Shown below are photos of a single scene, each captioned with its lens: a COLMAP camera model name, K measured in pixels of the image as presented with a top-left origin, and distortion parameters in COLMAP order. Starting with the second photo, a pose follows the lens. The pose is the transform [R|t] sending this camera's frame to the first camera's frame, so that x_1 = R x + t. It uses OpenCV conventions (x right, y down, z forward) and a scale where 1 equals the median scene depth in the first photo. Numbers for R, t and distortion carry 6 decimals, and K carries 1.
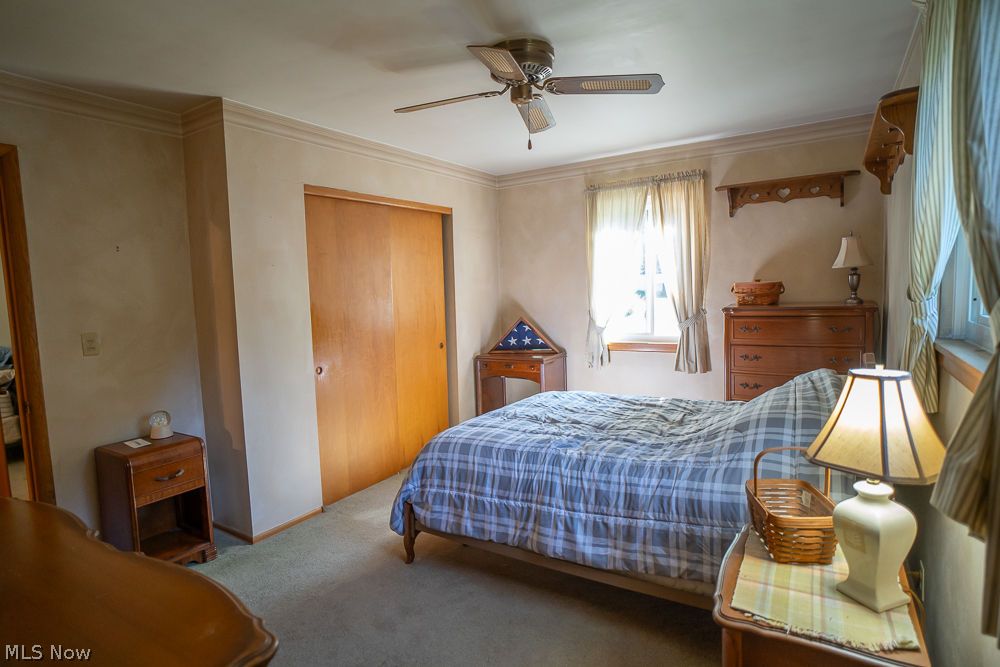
lens RADIAL K [[529.7, 0, 501.9], [0, 529.7, 327.5], [0, 0, 1]] dist [-0.023489, 0.001529]
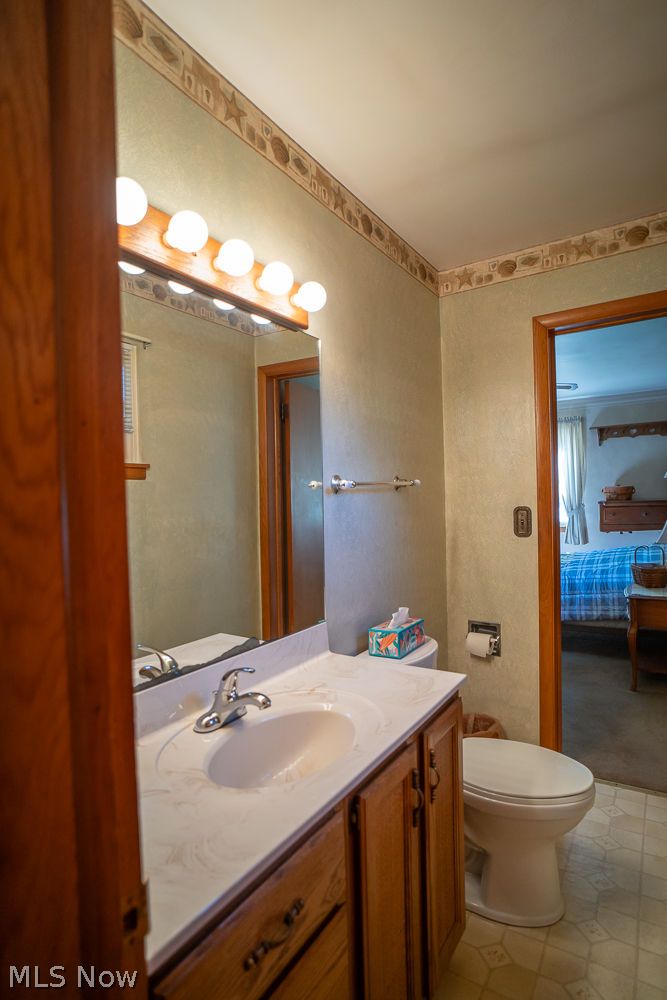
lens RADIAL K [[529.7, 0, 332.5], [0, 529.7, 504.2], [0, 0, 1]] dist [-0.023489, 0.001529]
pose [[0.999972, 0.002923, -0.006845, -0.389446], [-0.003344, 0.998044, -0.062428, 0.074350], [0.006649, 0.062449, 0.998026, -0.629591]]
